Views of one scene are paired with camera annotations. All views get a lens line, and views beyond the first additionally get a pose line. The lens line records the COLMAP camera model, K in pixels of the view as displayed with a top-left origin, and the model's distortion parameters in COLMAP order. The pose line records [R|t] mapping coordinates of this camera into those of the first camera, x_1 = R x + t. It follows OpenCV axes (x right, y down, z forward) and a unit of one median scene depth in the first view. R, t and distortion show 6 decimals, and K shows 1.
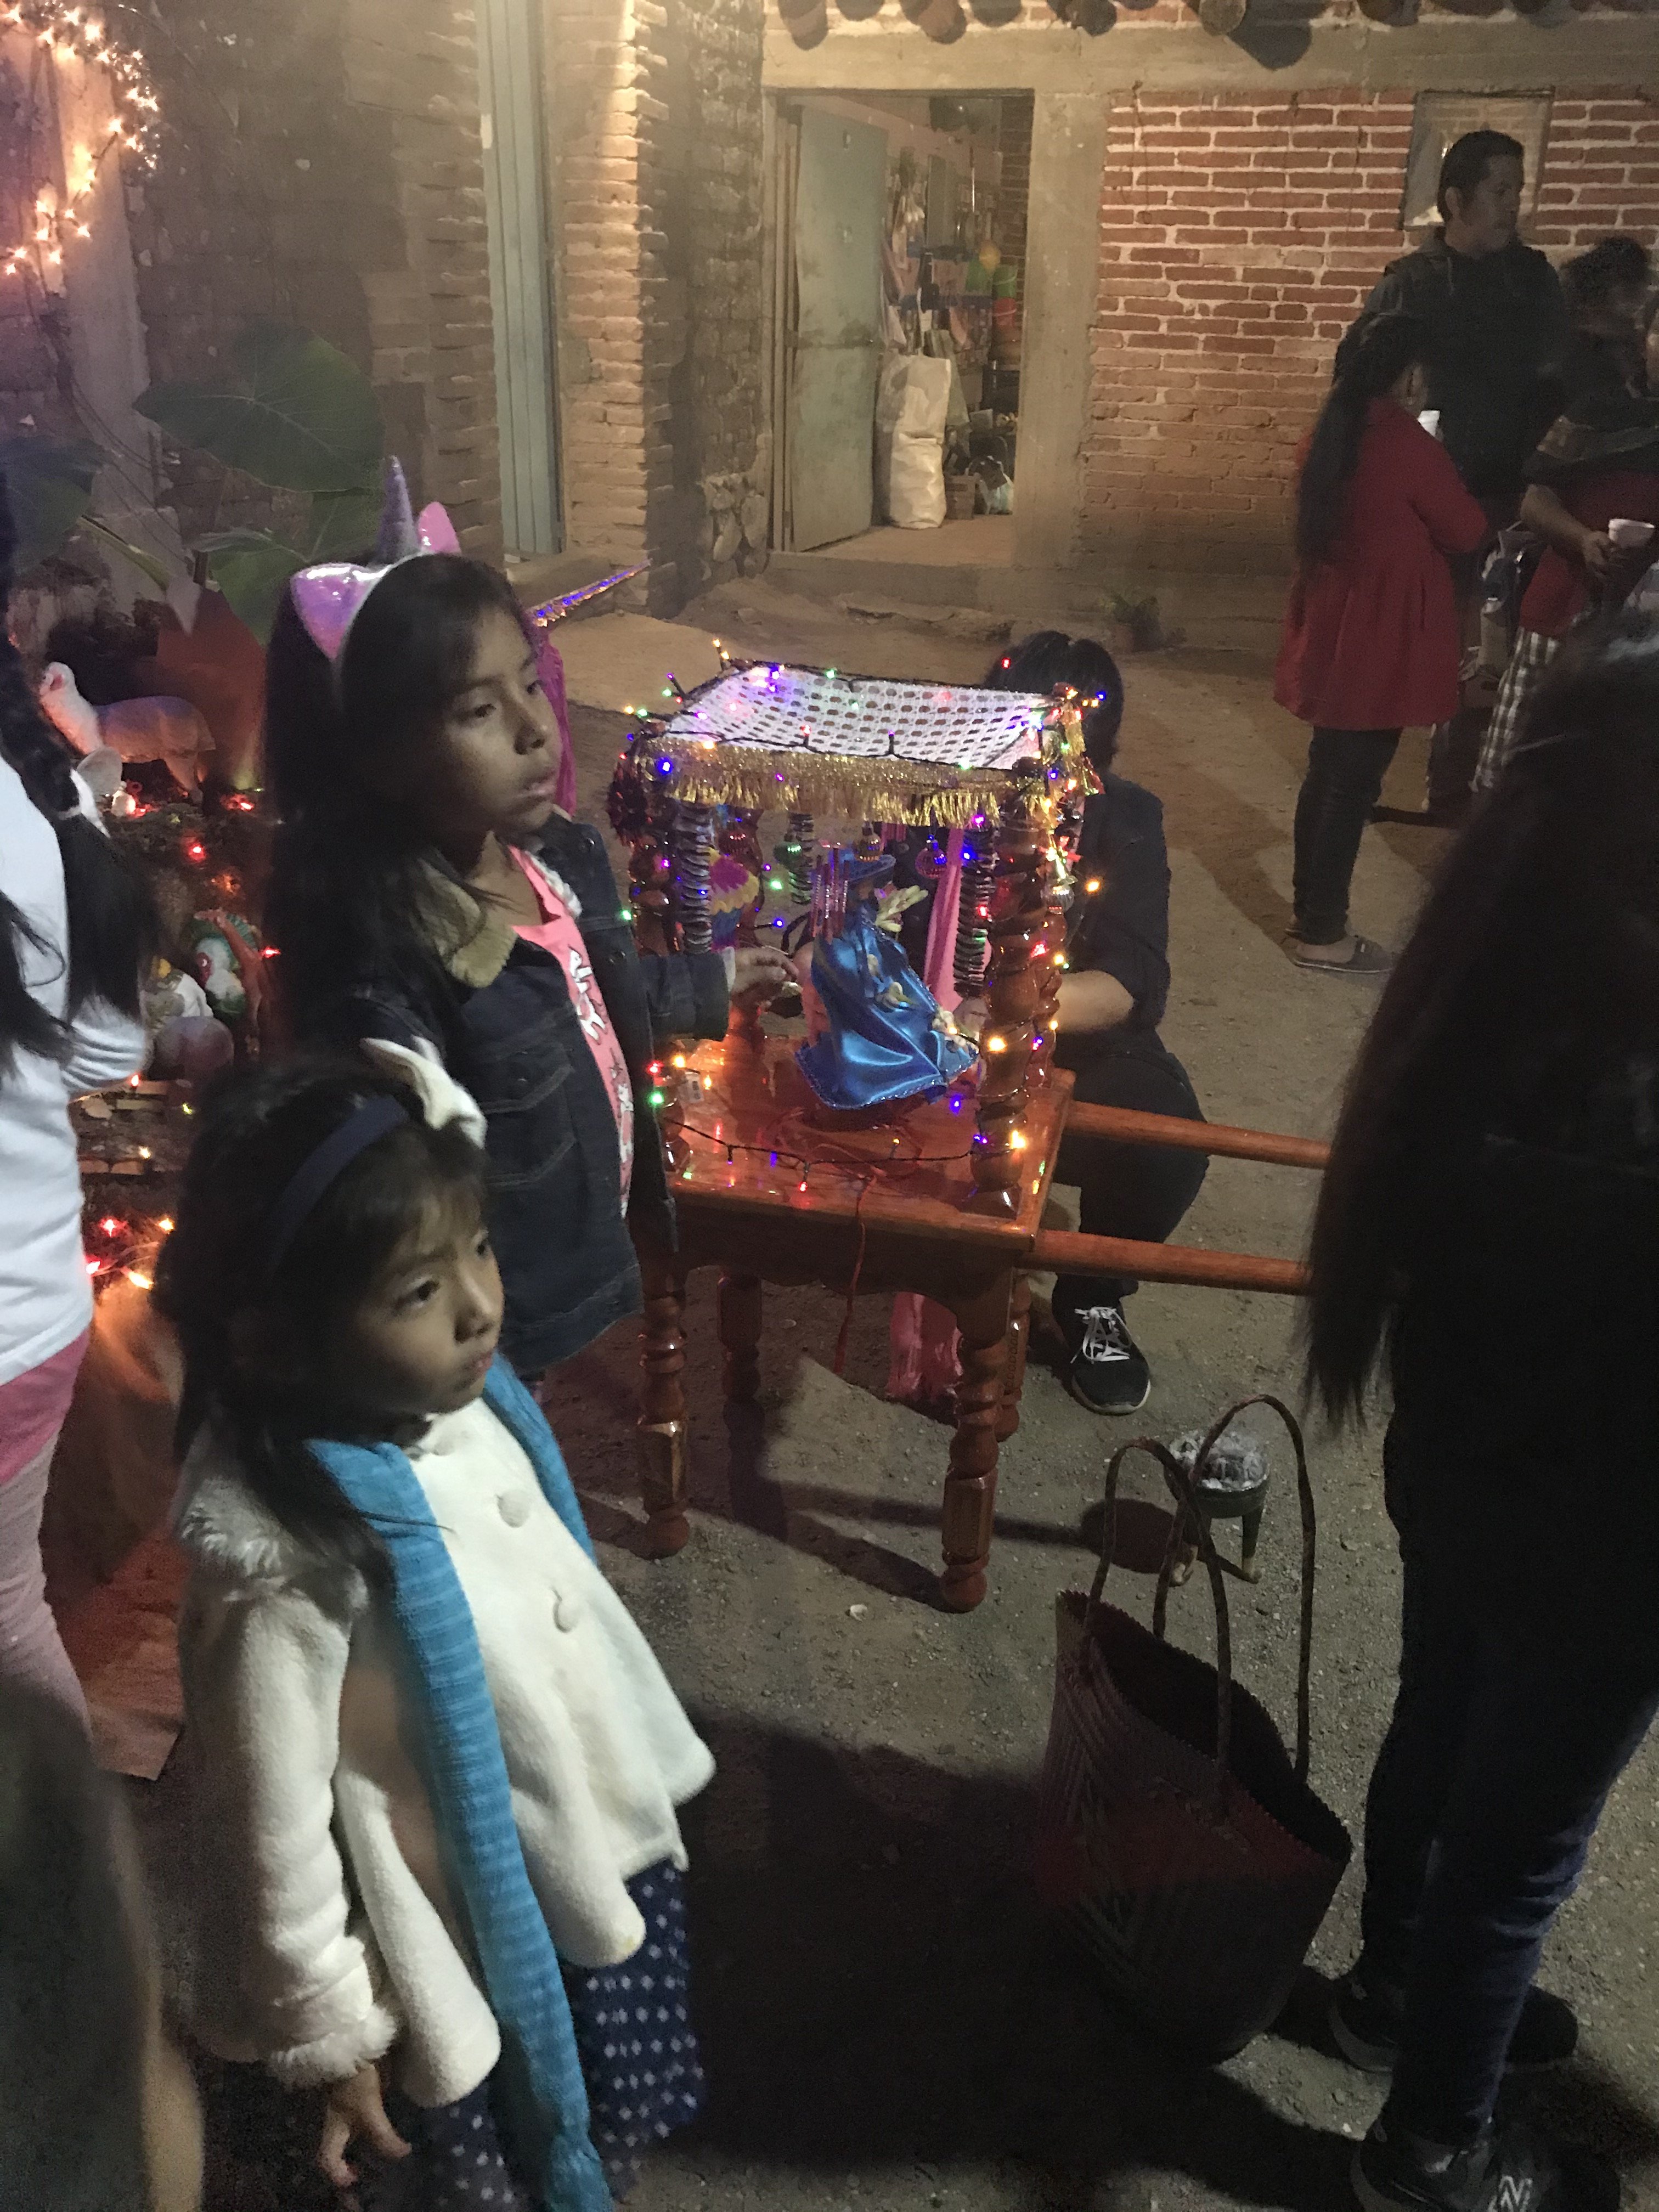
lens RADIAL K [[2102.6, 0, 829.5], [0, 2102.6, 1106.0], [0, 0, 1]] dist [-0.087531, 0.116730]
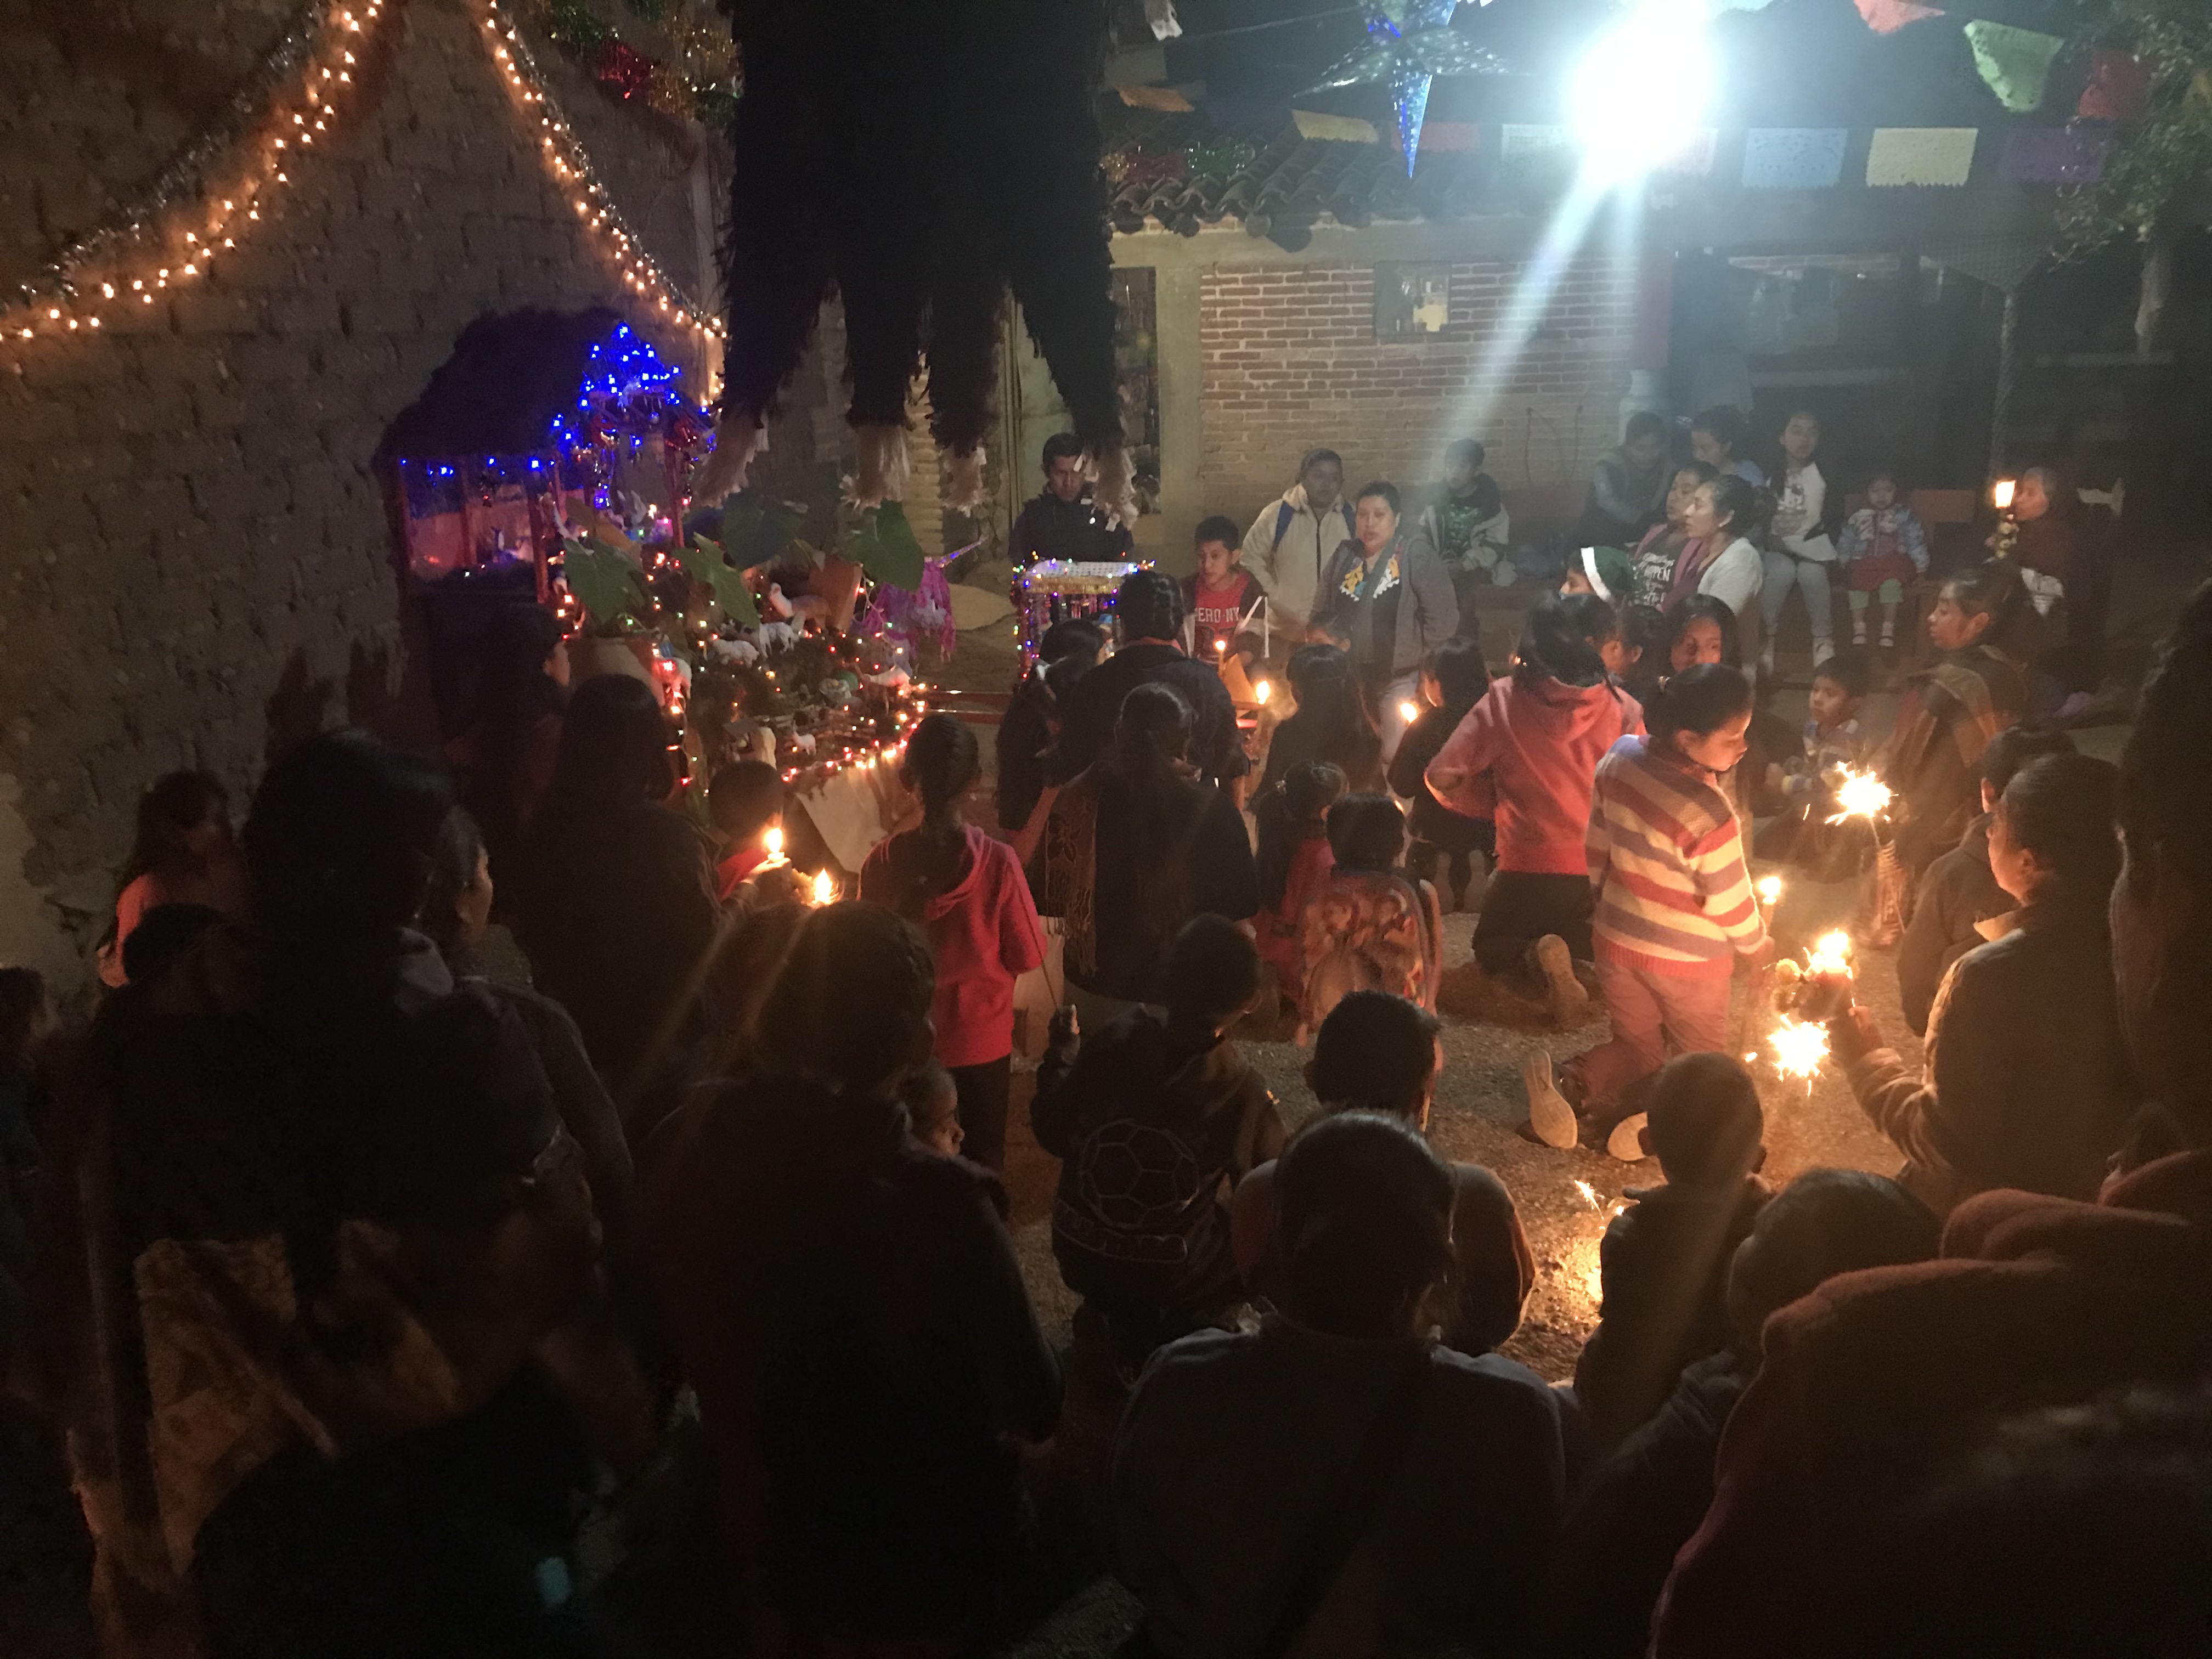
lens RADIAL K [[2102.6, 0, 1106.0], [0, 2102.6, 829.5], [0, 0, 1]] dist [-0.087531, 0.116730]
pose [[0.997929, -0.056880, 0.030035, -0.019368], [0.060293, 0.989845, -0.128731, 0.186807], [-0.022407, 0.130275, 0.991225, -0.648581]]
